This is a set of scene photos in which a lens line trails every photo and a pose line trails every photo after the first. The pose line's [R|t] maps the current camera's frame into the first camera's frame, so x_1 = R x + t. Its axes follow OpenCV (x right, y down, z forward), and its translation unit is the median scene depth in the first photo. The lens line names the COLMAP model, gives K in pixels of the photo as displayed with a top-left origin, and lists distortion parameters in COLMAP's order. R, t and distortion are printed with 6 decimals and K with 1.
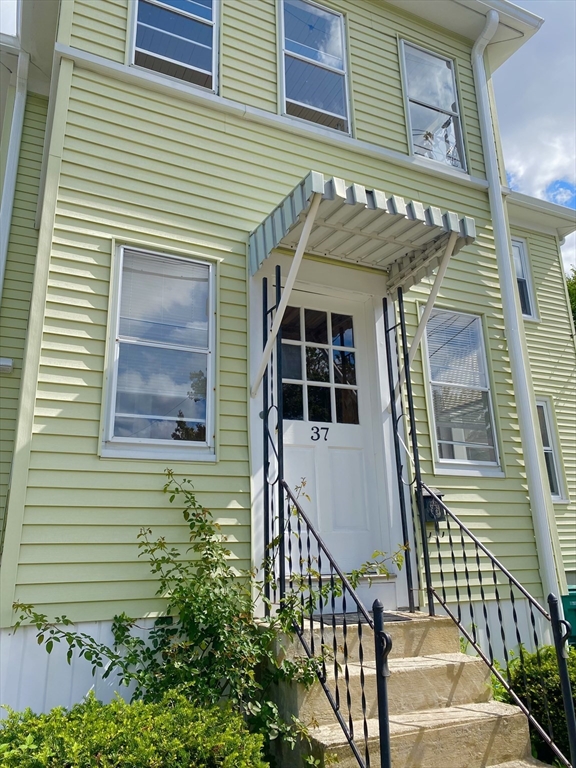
lens RADIAL K [[582.3, 0, 281.4], [0, 582.3, 380.7], [0, 0, 1]] dist [0.083548, -0.121242]
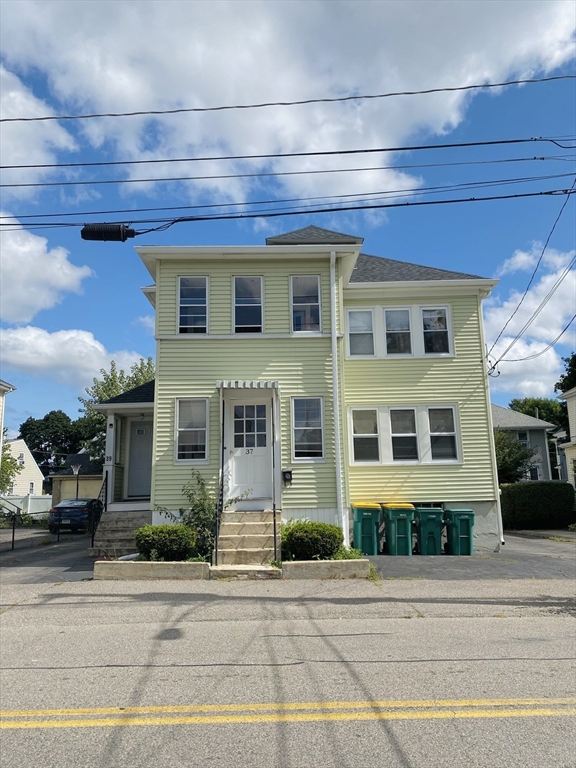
lens RADIAL K [[582.3, 0, 281.4], [0, 582.3, 380.7], [0, 0, 1]] dist [0.083548, -0.121242]
pose [[0.918045, -0.085402, -0.387168, 1.577538], [0.117294, 0.991316, 0.059461, -0.476306], [0.378728, -0.100000, 0.920090, -1.815212]]
